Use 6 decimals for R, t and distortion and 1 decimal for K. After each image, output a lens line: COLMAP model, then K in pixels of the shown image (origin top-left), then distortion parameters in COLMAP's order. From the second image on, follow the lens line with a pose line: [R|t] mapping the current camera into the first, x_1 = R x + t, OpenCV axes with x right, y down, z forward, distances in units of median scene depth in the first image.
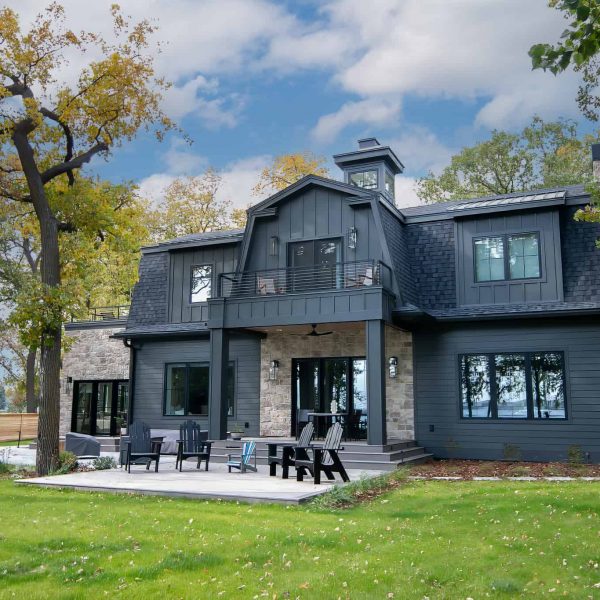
lens RADIAL K [[664.5, 0, 300.0], [0, 664.5, 300.0], [0, 0, 1]] dist [0.000015, -0.004213]
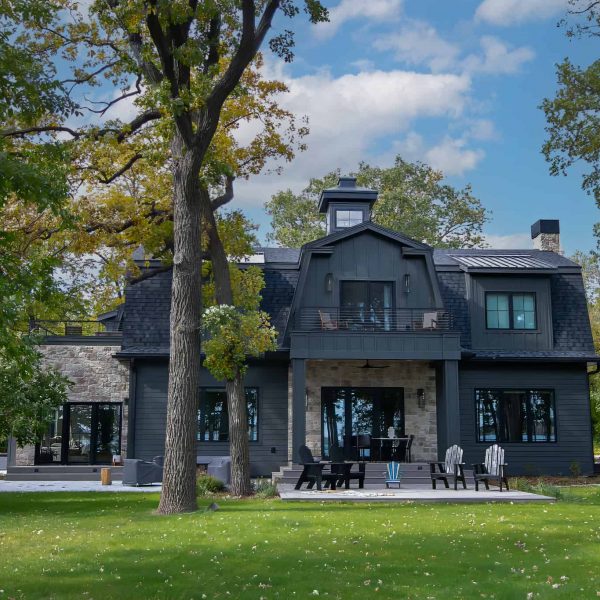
lens RADIAL K [[820.2, 0, 300.0], [0, 820.2, 300.0], [0, 0, 1]] dist [0.009931, 0.006954]
pose [[0.880529, 0.074269, 0.468138, -0.703414], [-0.076022, 0.996991, -0.015178, -0.029561], [-0.467857, -0.022224, 0.883525, -0.147944]]
